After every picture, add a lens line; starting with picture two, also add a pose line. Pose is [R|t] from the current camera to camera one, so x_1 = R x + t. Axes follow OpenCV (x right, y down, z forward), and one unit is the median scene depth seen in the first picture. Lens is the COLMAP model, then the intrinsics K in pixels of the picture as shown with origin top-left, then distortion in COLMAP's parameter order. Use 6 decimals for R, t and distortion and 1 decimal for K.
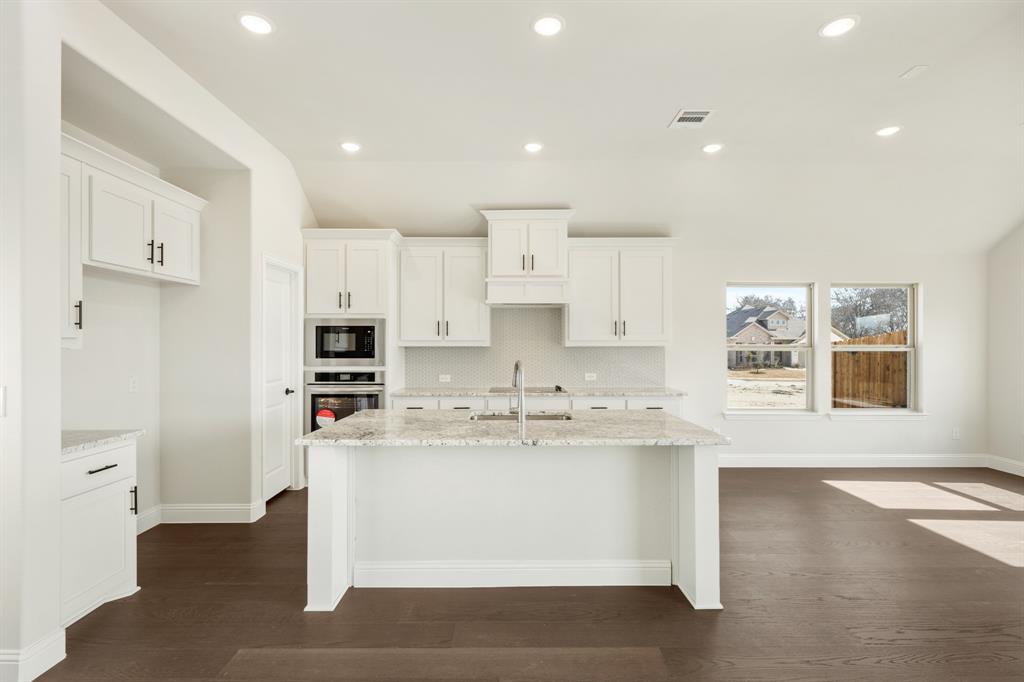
lens RADIAL K [[473.0, 0, 510.8], [0, 473.0, 342.8], [0, 0, 1]] dist [0.000435, -0.000488]
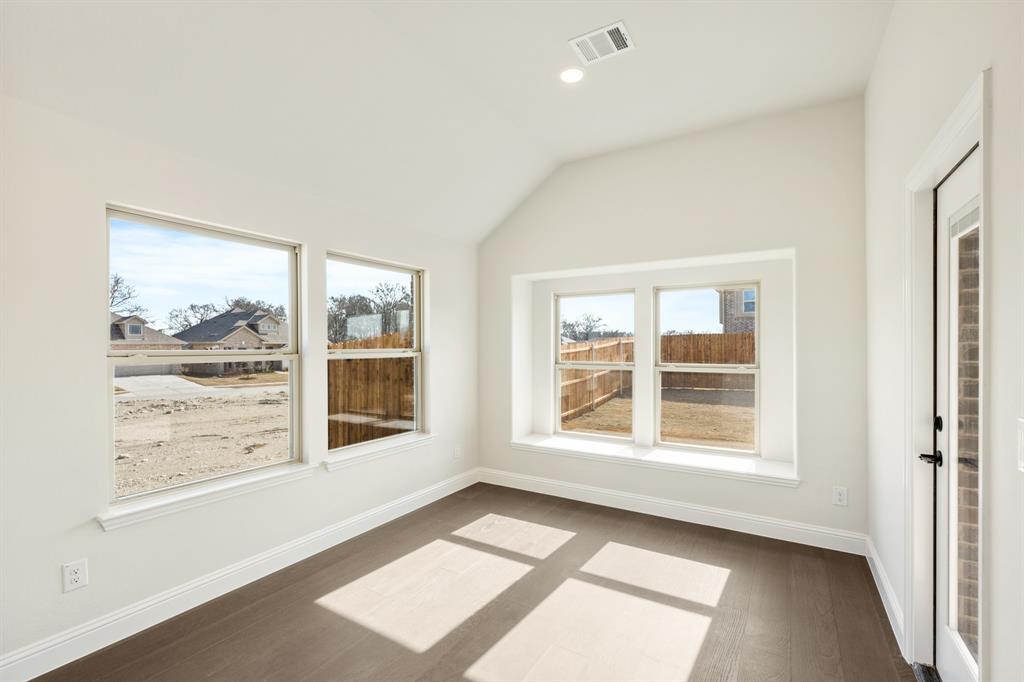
lens RADIAL K [[441.9, 0, 521.6], [0, 441.9, 346.3], [0, 0, 1]] dist [-0.014964, -0.000242]
pose [[0.513273, -0.003635, 0.858217, 0.344733], [0.005575, 0.999984, 0.000901, 0.000861], [-0.858207, 0.004322, 0.513286, 0.535833]]
